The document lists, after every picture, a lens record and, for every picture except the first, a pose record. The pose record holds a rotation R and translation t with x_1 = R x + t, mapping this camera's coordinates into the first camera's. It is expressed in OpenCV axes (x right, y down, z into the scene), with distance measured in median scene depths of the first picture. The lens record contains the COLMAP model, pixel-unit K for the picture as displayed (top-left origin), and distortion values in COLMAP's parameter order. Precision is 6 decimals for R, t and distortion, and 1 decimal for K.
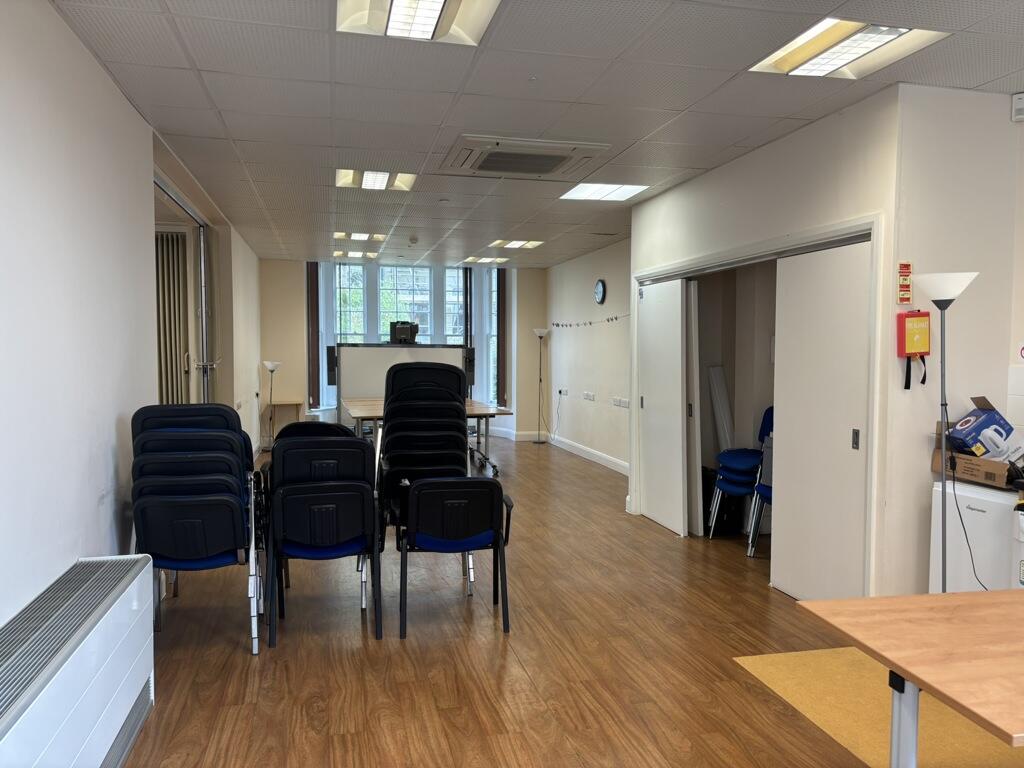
lens RADIAL K [[769.1, 0, 512.0], [0, 769.1, 384.0], [0, 0, 1]] dist [0.003928, -0.004766]
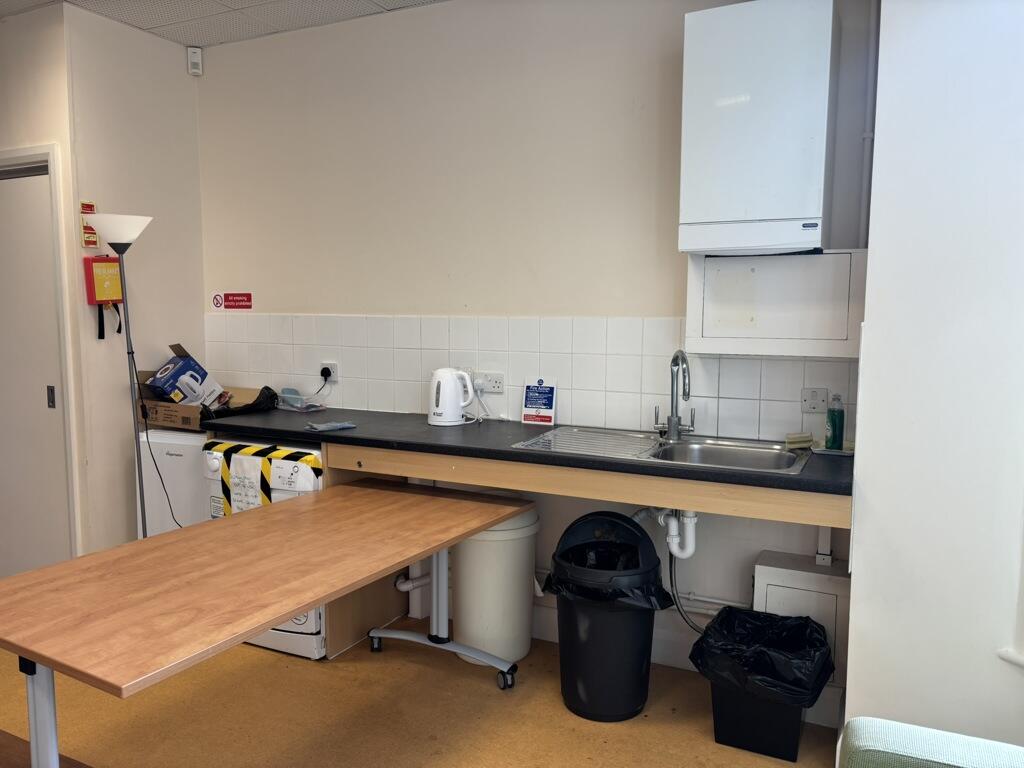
lens RADIAL K [[769.1, 0, 512.0], [0, 769.1, 384.0], [0, 0, 1]] dist [0.003928, -0.004766]
pose [[0.635334, -0.076210, 0.768468, 0.106327], [0.033906, 0.996912, 0.070833, 0.012298], [-0.771493, -0.018947, 0.635956, 0.009564]]
